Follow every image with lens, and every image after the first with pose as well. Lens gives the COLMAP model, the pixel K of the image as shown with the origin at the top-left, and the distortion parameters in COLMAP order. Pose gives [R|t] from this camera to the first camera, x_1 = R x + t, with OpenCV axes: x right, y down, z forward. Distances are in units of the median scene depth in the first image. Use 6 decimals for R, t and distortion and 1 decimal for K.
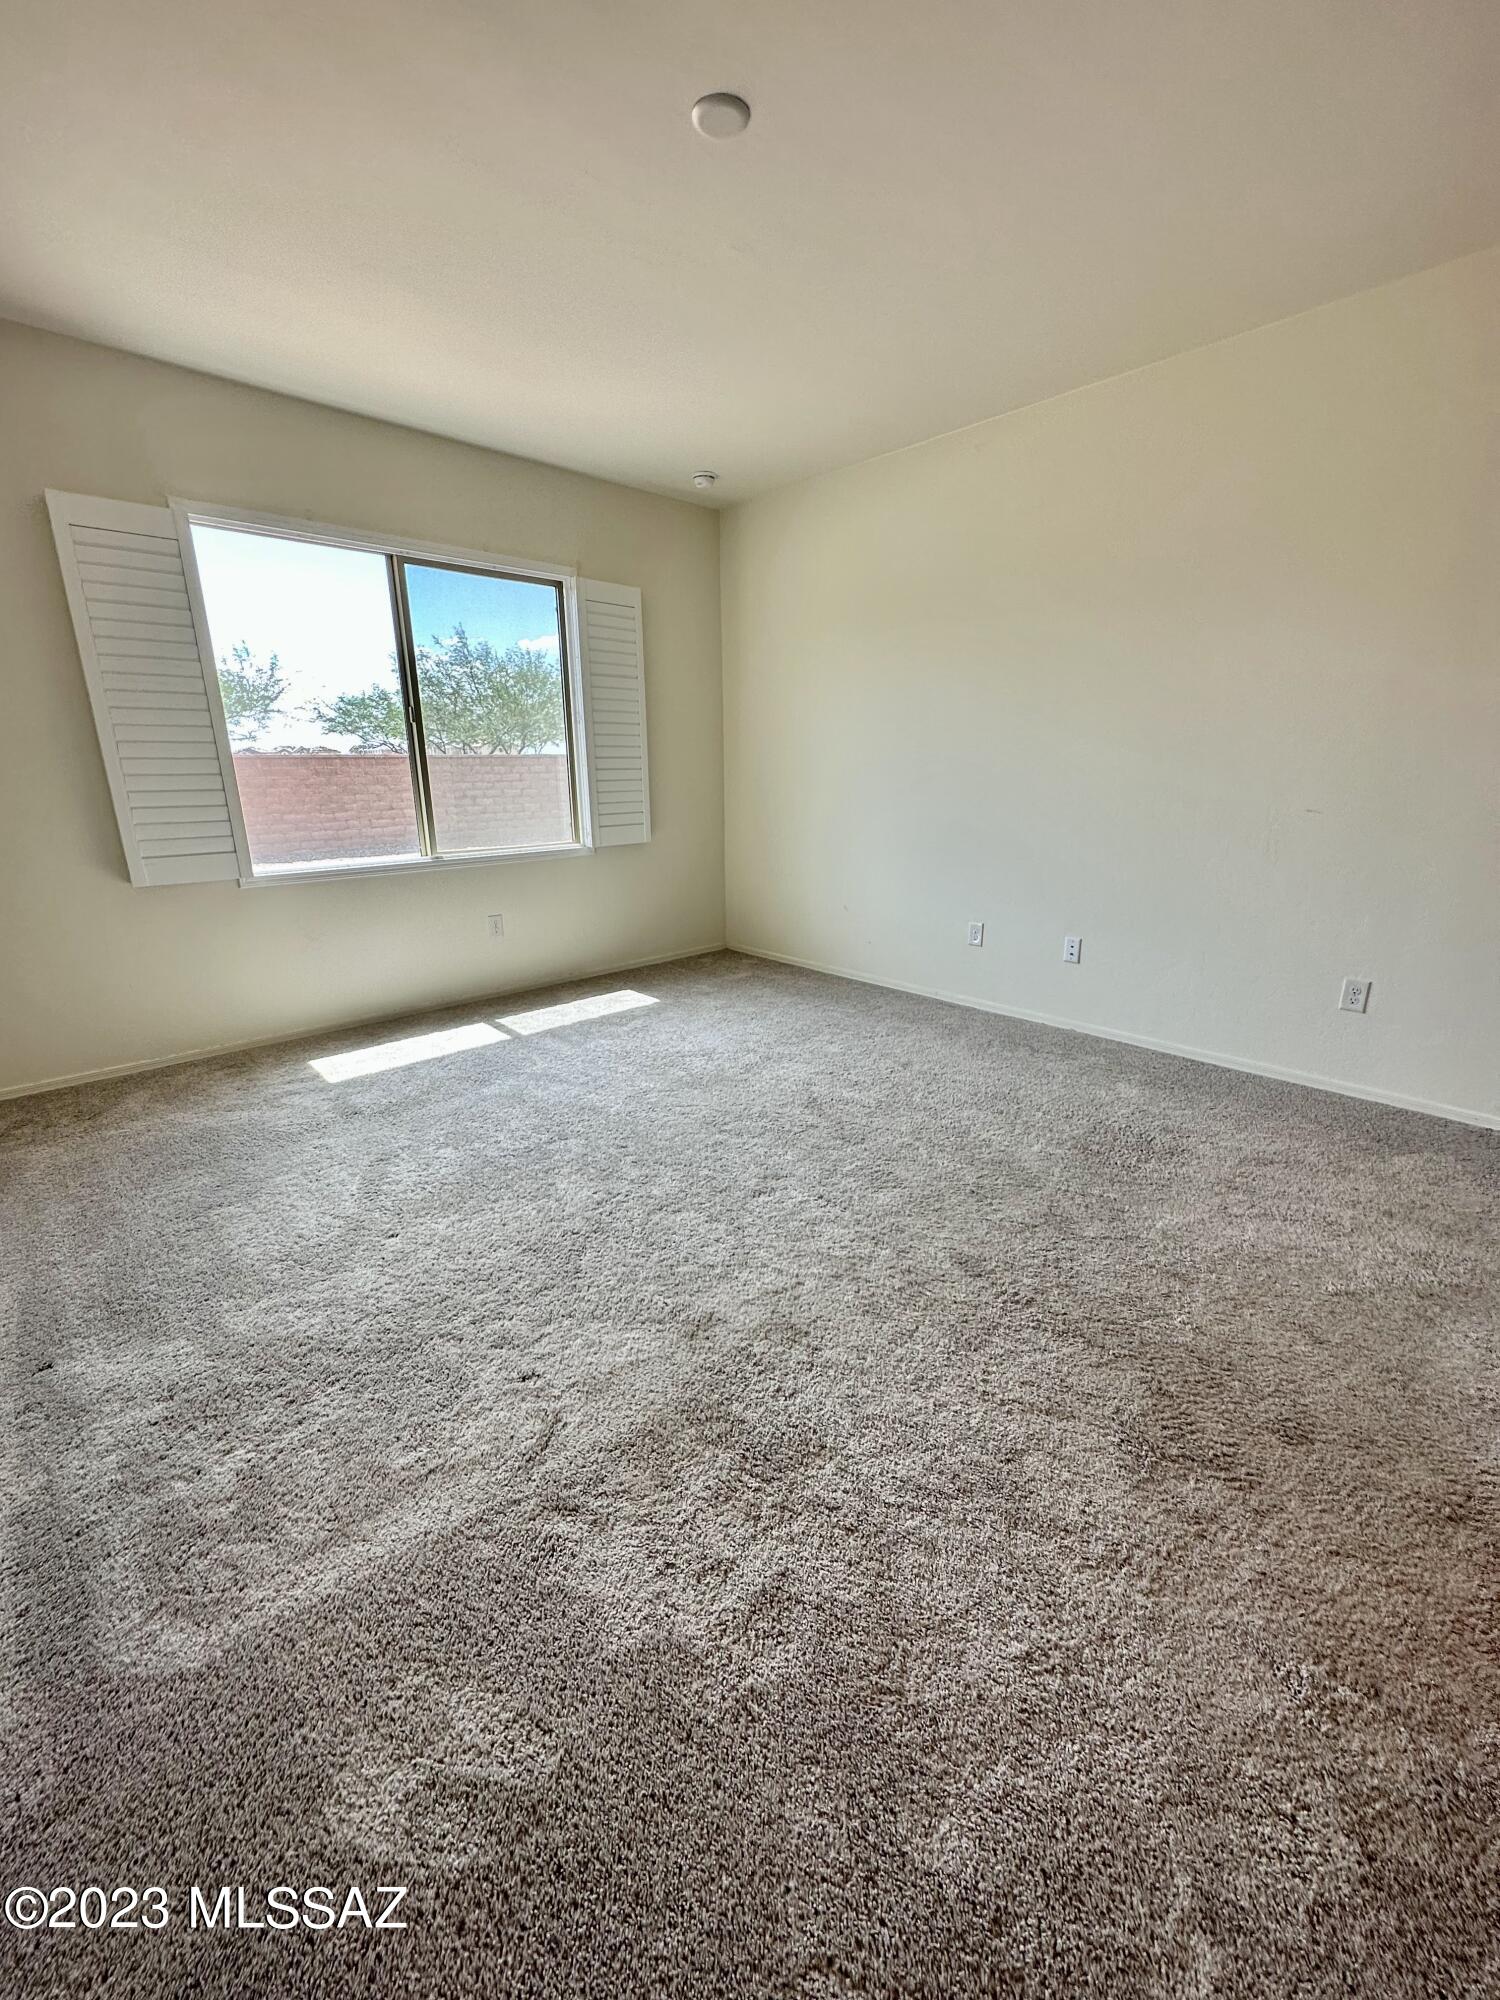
lens RADIAL K [[795.2, 0, 747.6], [0, 795.2, 1003.2], [0, 0, 1]] dist [-0.002869, -0.000009]
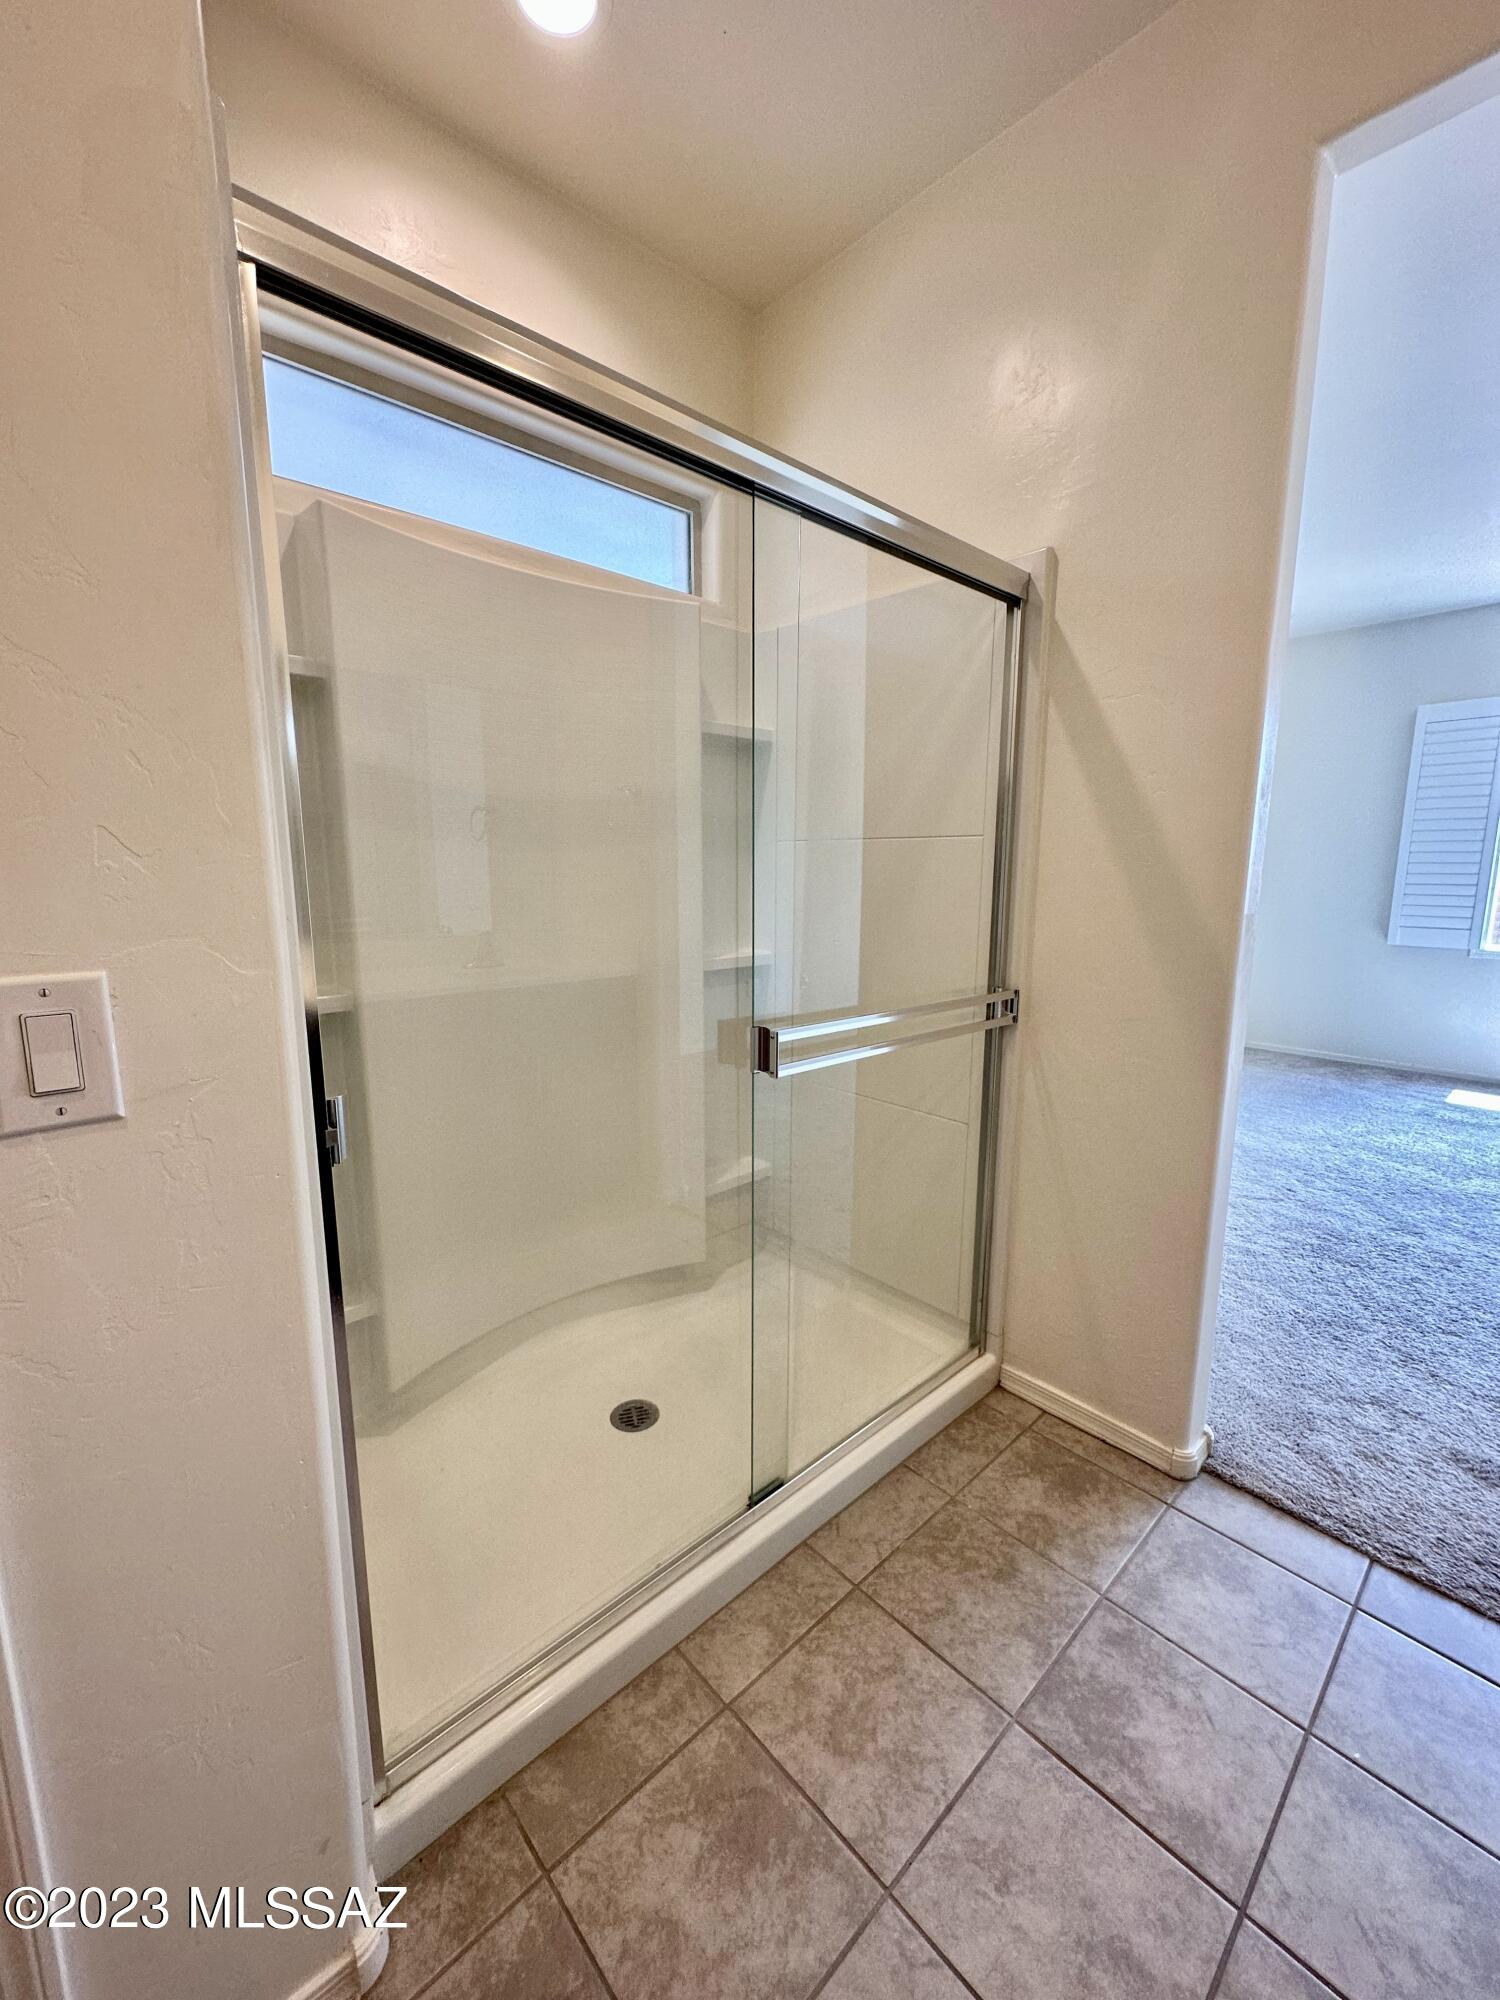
lens RADIAL K [[798.6, 0, 750.0], [0, 798.6, 1000.0], [0, 0, 1]] dist [-0.001264, 0.000584]
pose [[-0.010133, 0.168277, -0.985688, 0.737139], [-0.291584, 0.942402, 0.163885, 0.059623], [0.956492, 0.289071, 0.039518, -0.196188]]
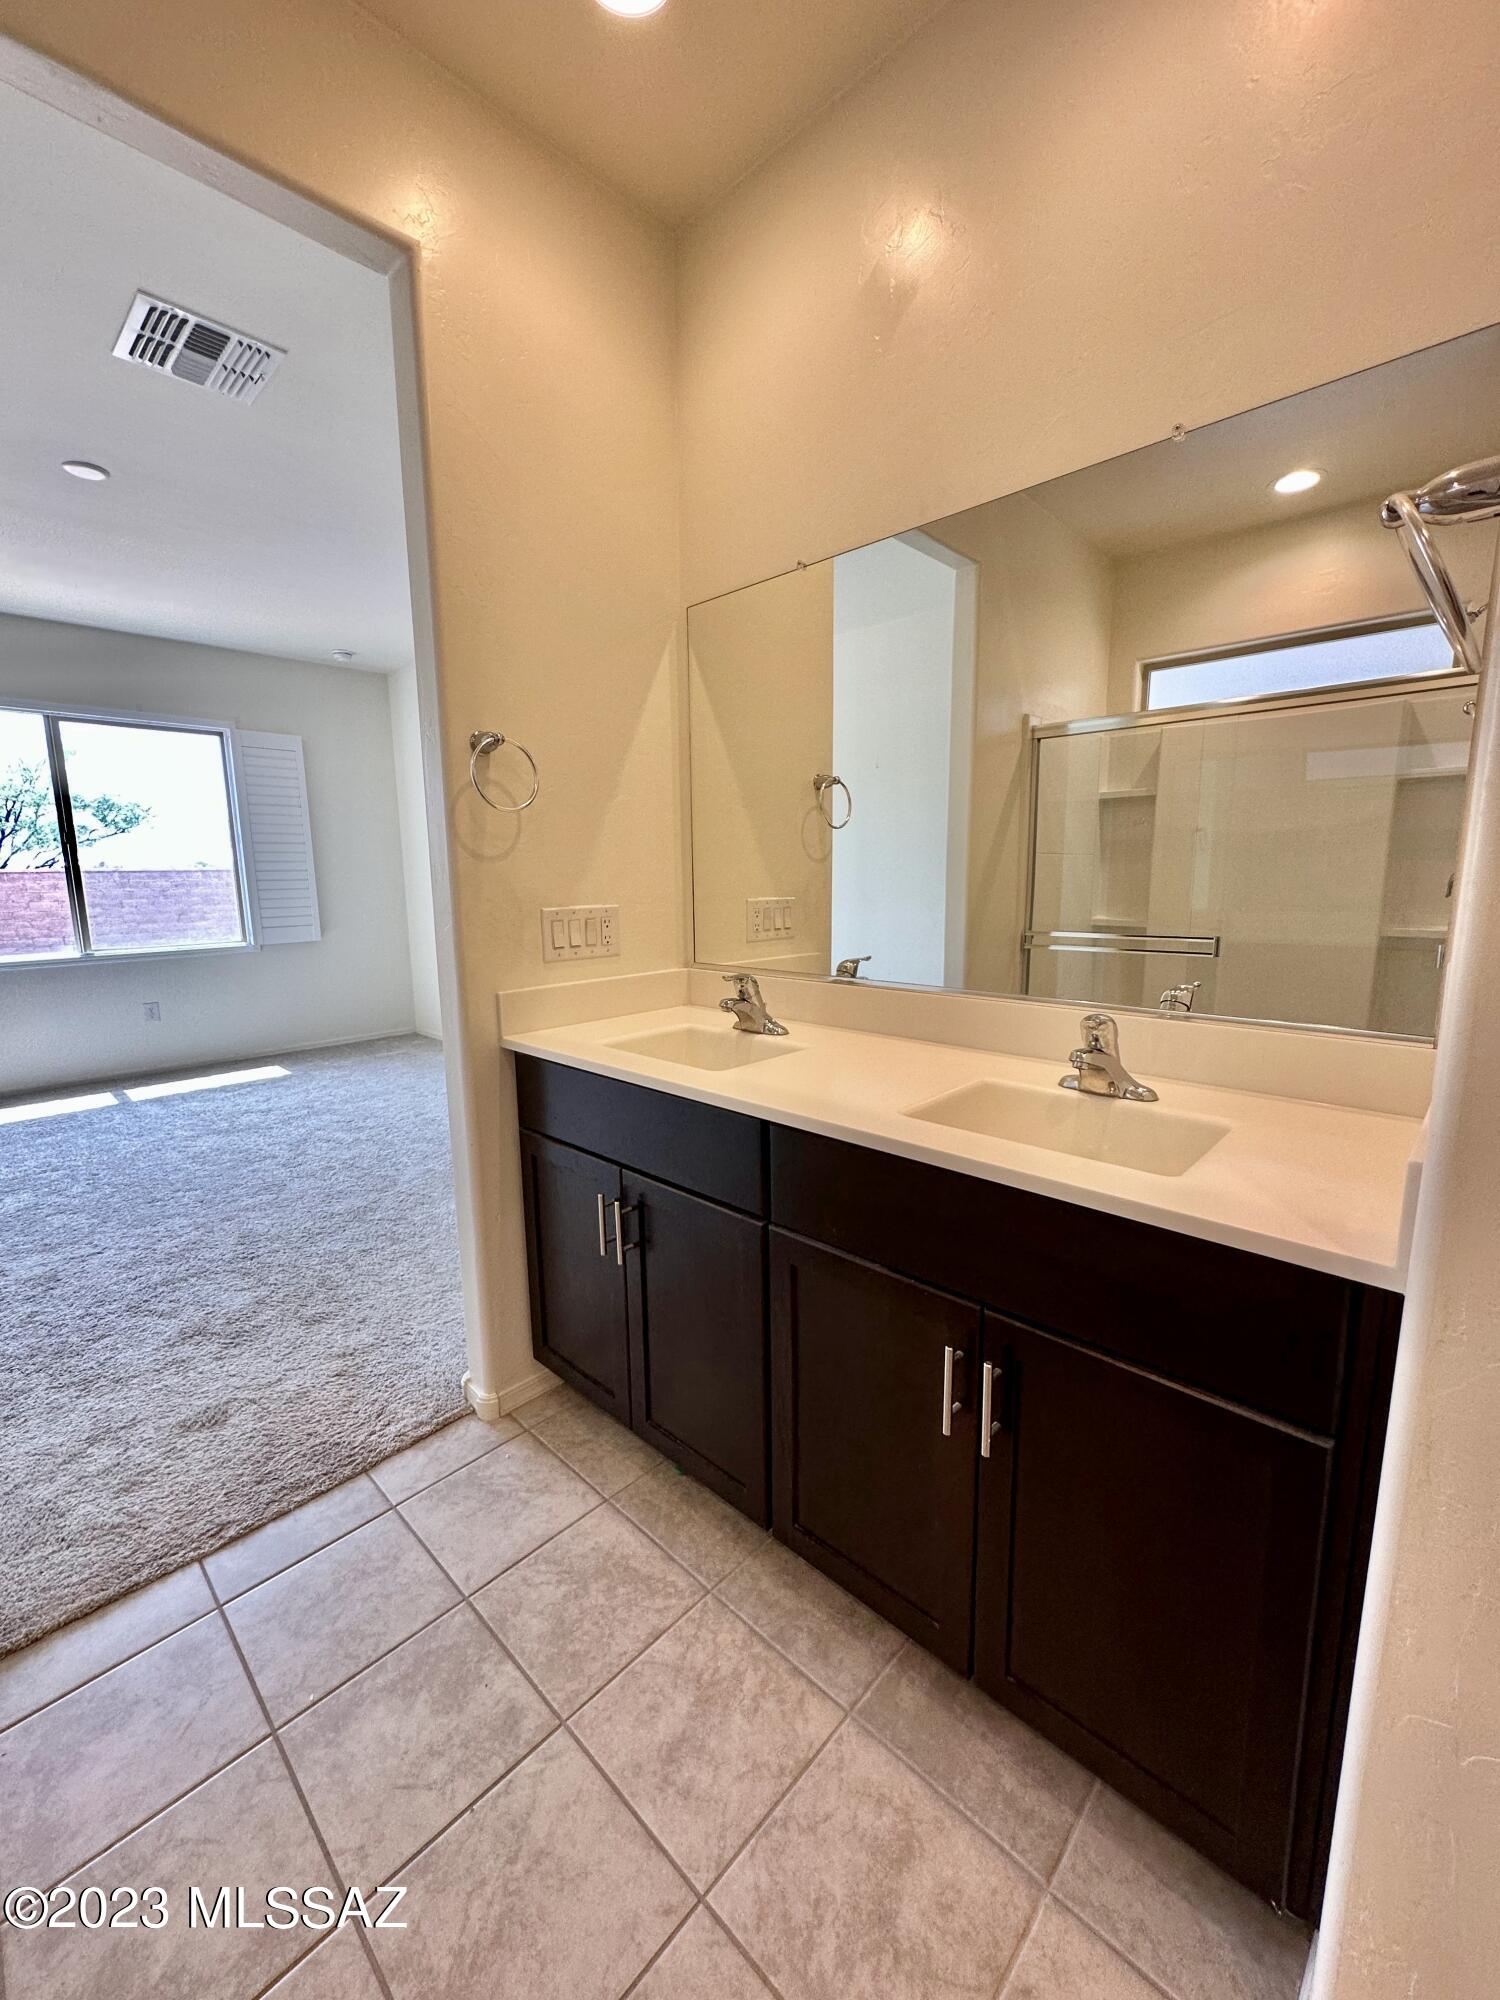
lens RADIAL K [[798.6, 0, 750.0], [0, 798.6, 1000.0], [0, 0, 1]] dist [-0.001264, 0.000584]
pose [[0.998497, -0.013758, 0.053051, 0.639960], [0.020831, 0.990604, -0.135168, 0.079876], [-0.050692, 0.136070, 0.989401, -0.258140]]
